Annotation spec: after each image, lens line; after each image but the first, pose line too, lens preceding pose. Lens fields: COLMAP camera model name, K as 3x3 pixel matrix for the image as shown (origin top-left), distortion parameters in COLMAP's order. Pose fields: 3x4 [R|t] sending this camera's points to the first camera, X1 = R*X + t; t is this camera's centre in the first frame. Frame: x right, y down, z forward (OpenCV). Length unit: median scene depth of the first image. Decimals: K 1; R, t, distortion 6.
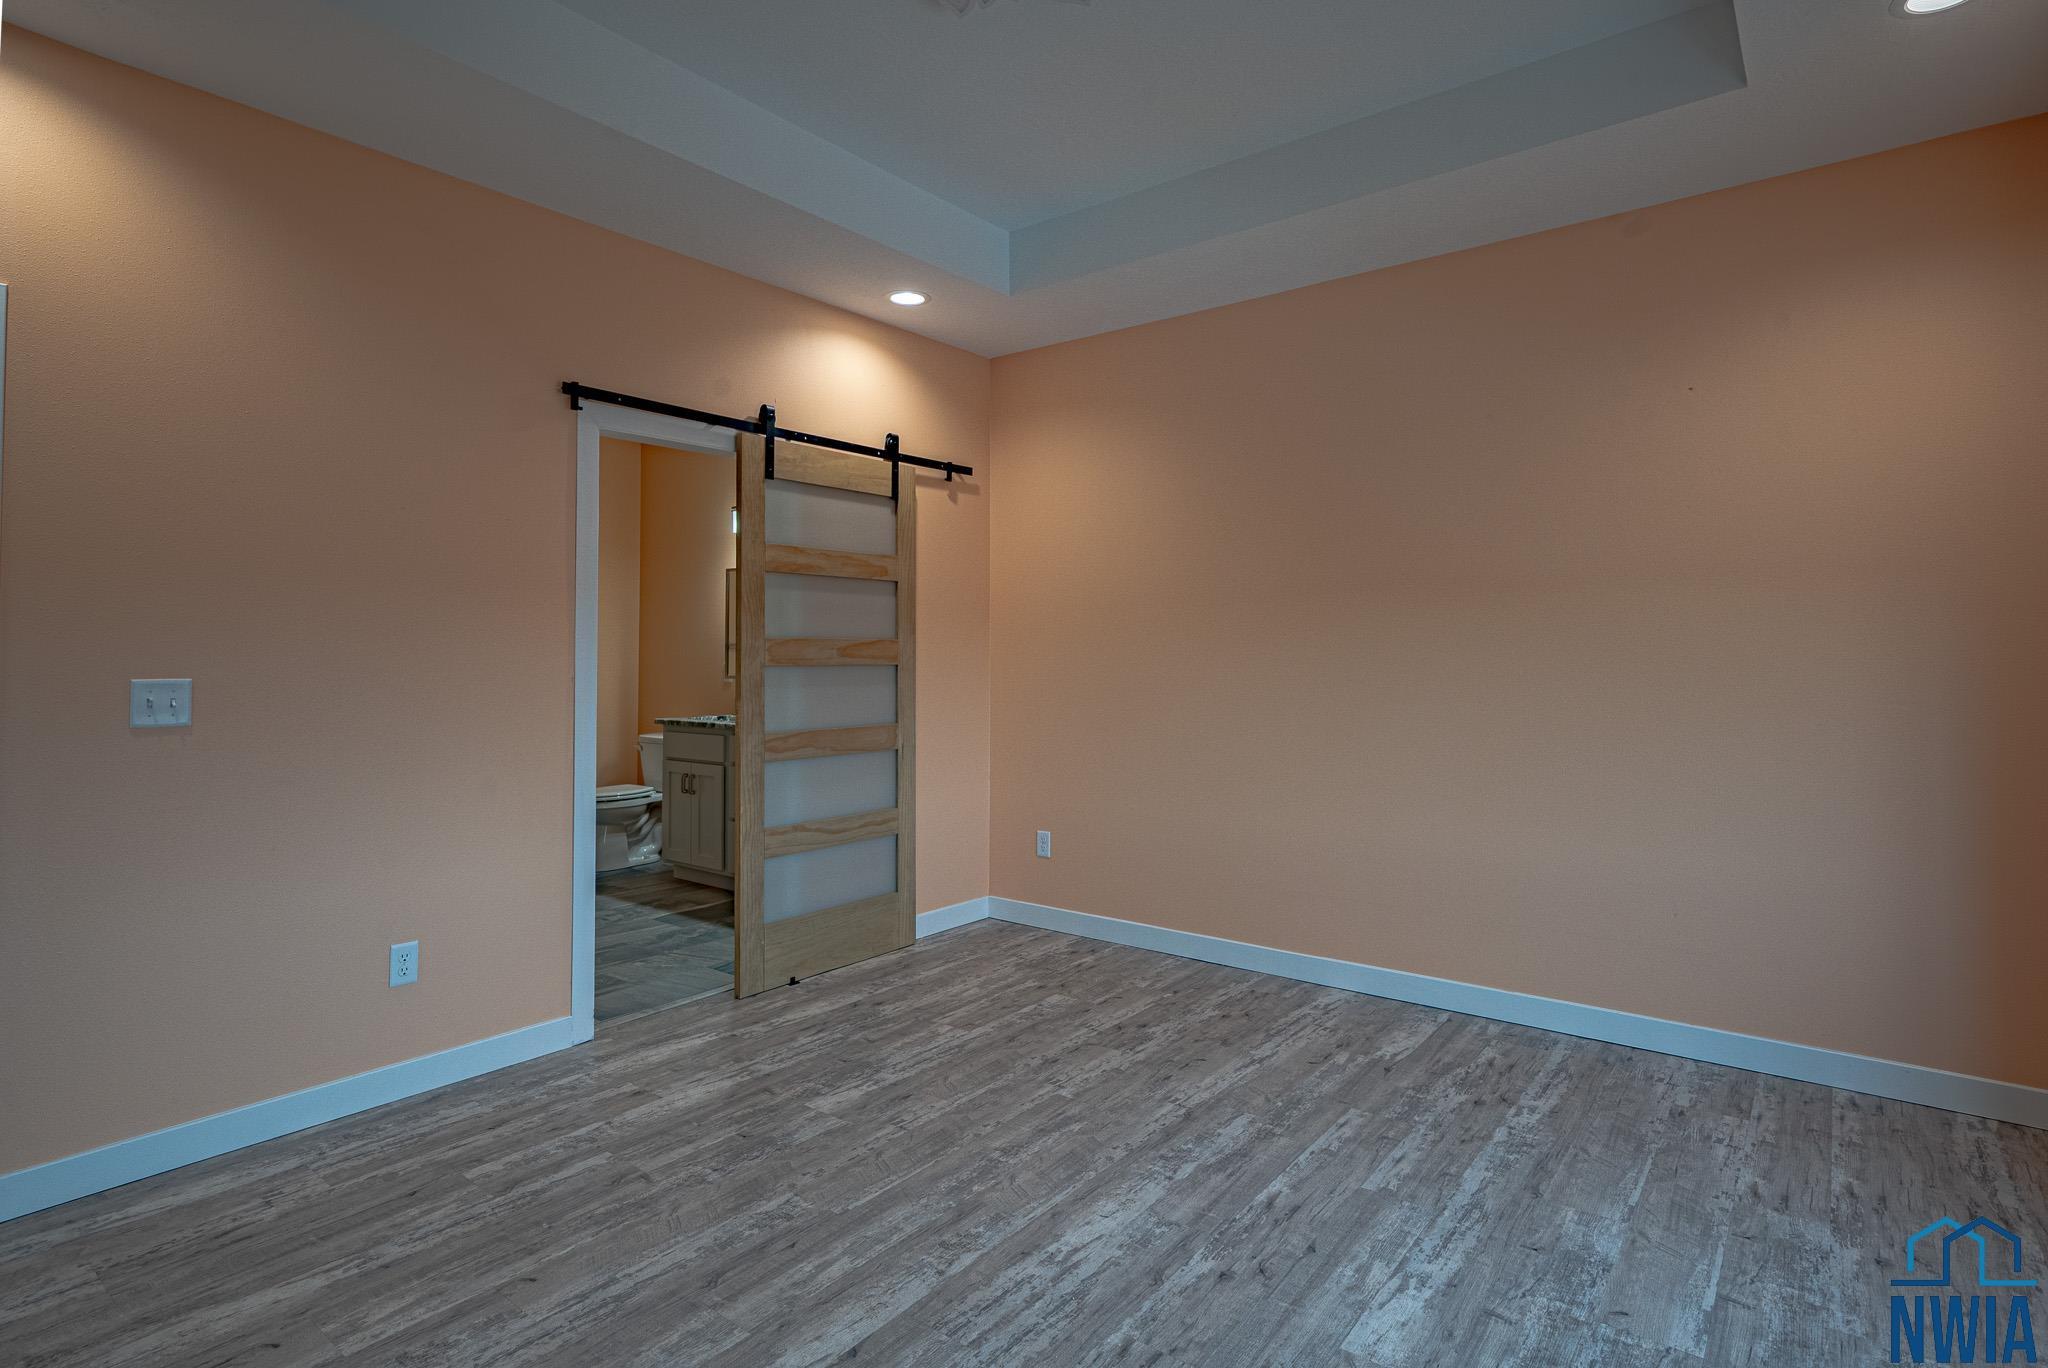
lens RADIAL K [[1041.8, 0, 1021.4], [0, 1041.8, 655.4], [0, 0, 1]] dist [0.001274, 0.000802]
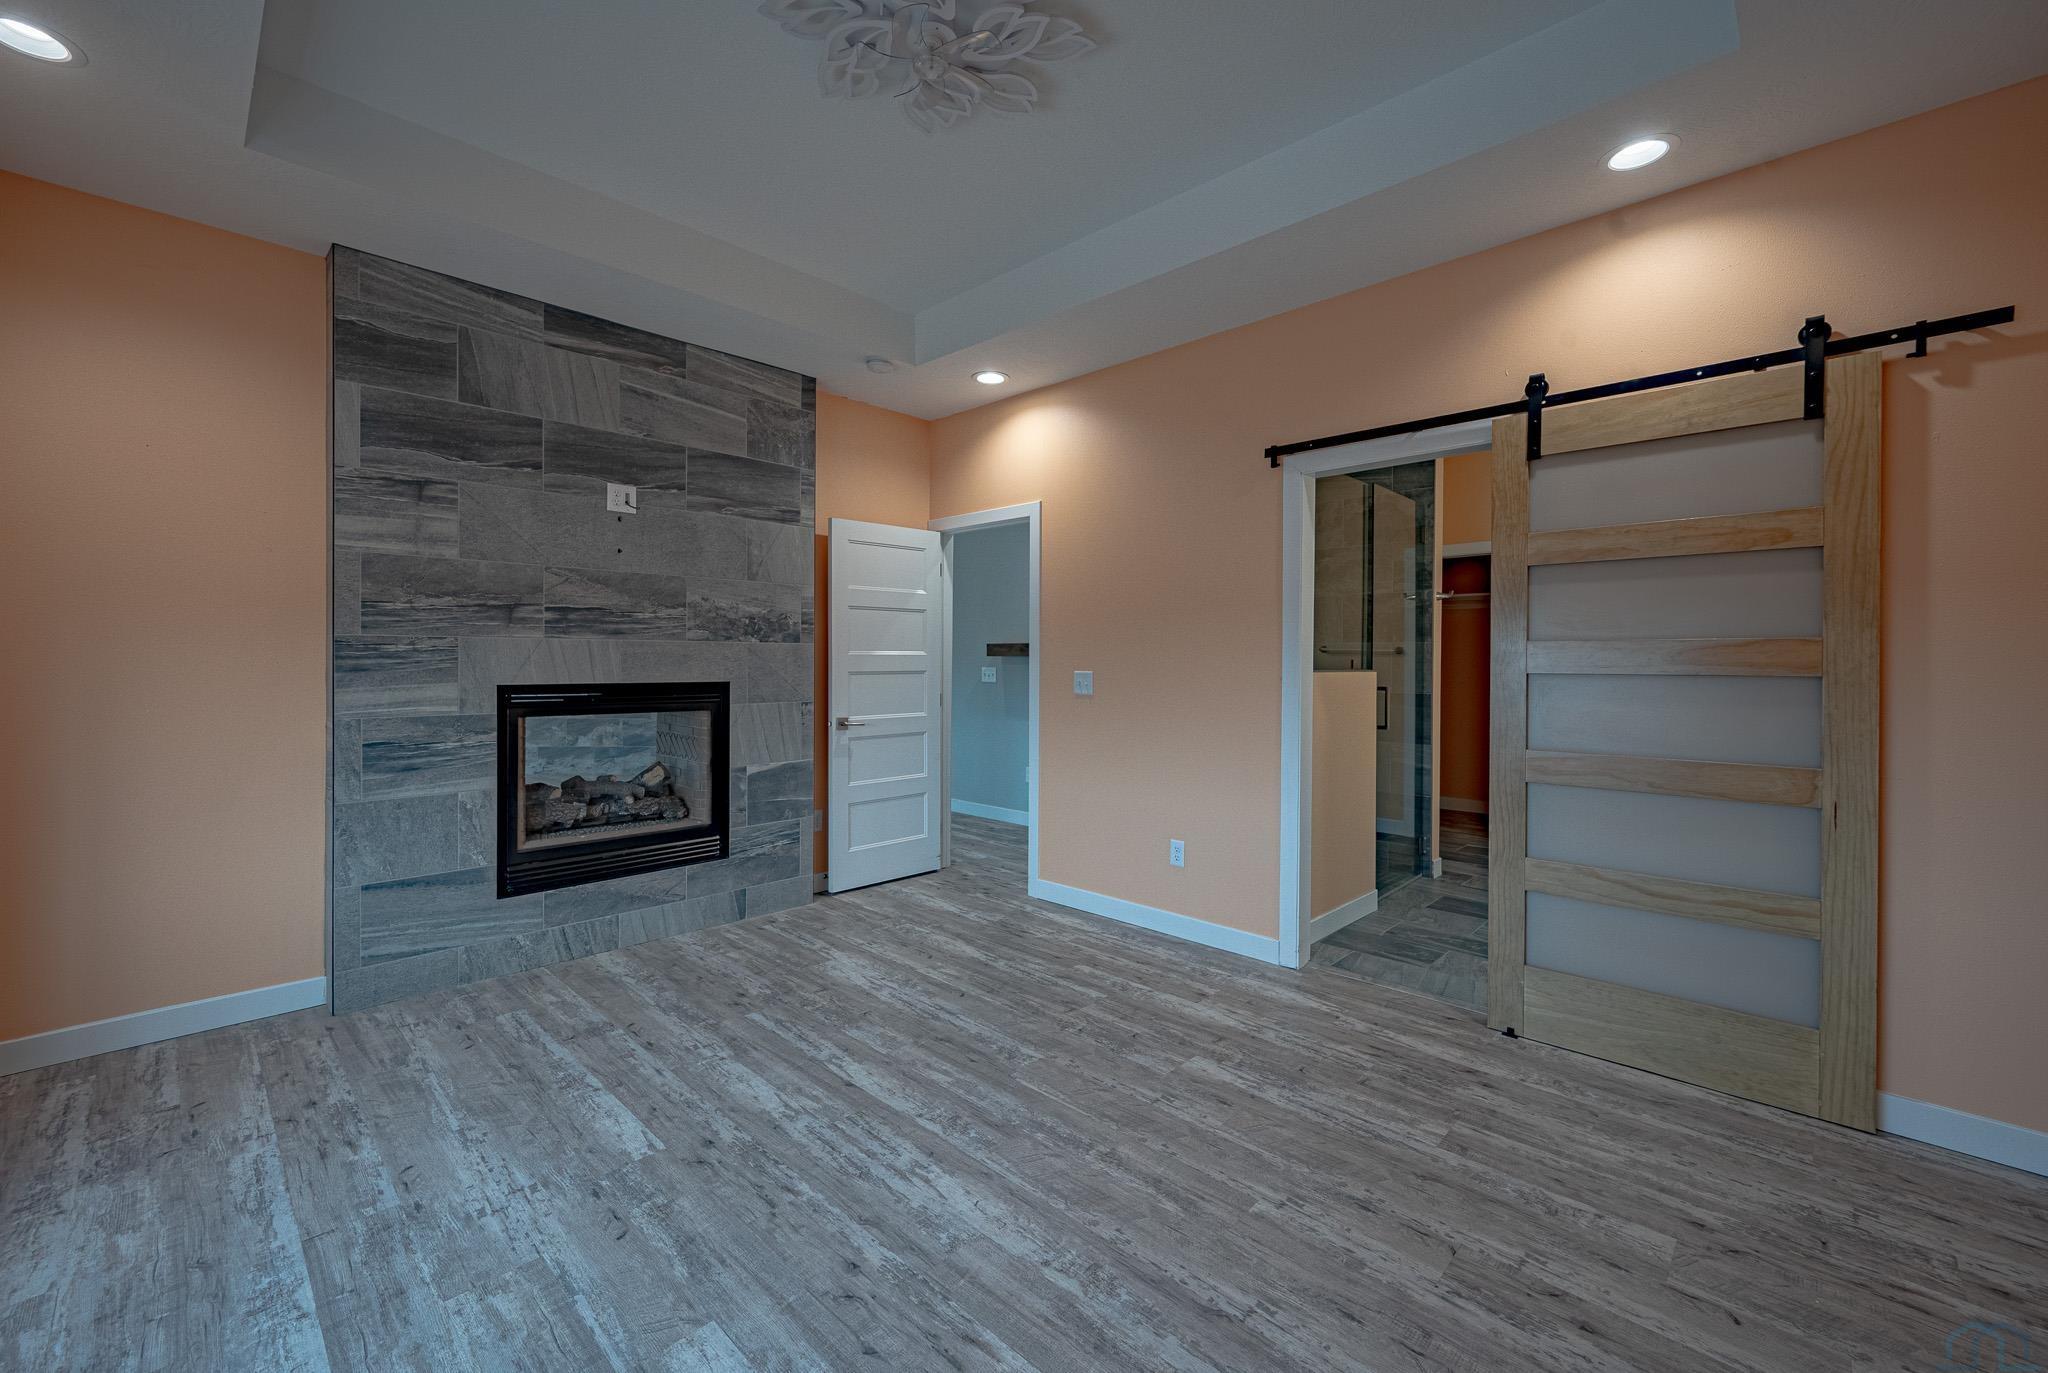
lens RADIAL K [[827.4, 0, 1013.6], [0, 827.4, 688.3], [0, 0, 1]] dist [-0.000024, -0.000067]
pose [[-0.105601, 0.033172, -0.993855, 0.713309], [-0.004903, 0.999414, 0.033879, 0.001197], [0.994397, 0.008450, -0.105376, 0.915378]]
